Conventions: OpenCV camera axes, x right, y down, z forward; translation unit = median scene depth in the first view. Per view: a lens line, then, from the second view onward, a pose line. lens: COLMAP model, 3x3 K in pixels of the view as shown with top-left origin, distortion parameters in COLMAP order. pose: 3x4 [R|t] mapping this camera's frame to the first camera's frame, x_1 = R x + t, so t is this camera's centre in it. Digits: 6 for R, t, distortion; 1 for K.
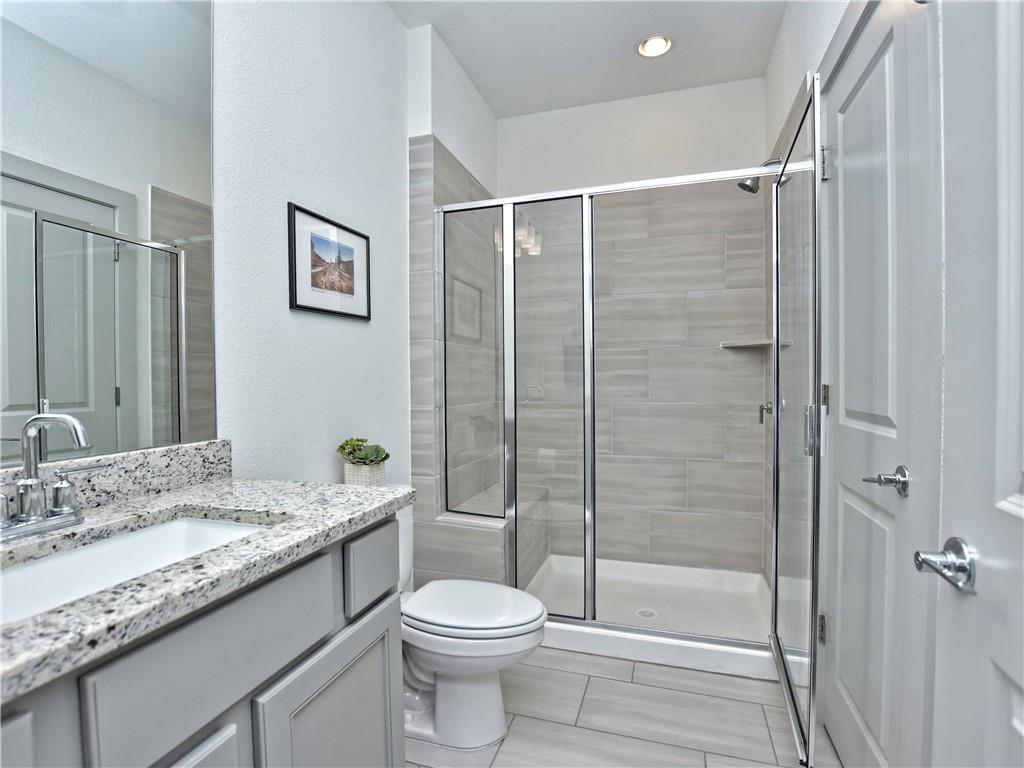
lens RADIAL K [[512.5, 0, 507.5], [0, 512.5, 382.5], [0, 0, 1]] dist [-0.039869, 0.007338]
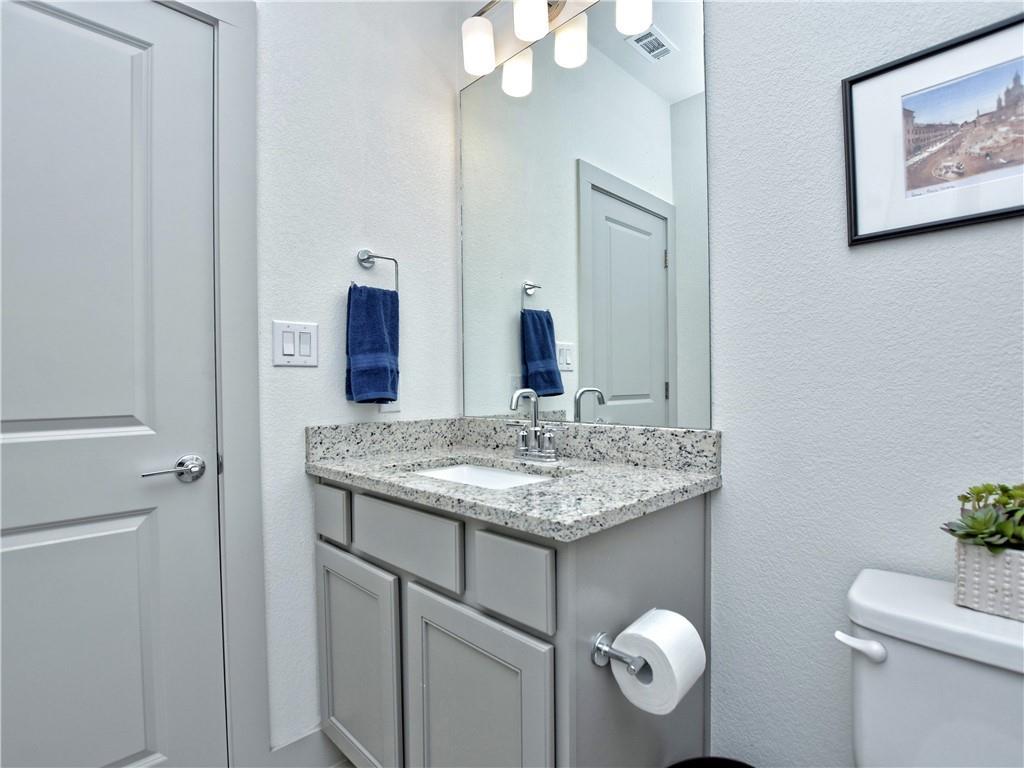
lens RADIAL K [[512.5, 0, 507.5], [0, 512.5, 382.5], [0, 0, 1]] dist [-0.039869, 0.007338]
pose [[-0.463659, 0.009936, -0.885958, 0.448446], [0.006728, 0.999948, 0.007693, 0.022140], [0.885988, -0.002394, -0.463701, 1.269761]]
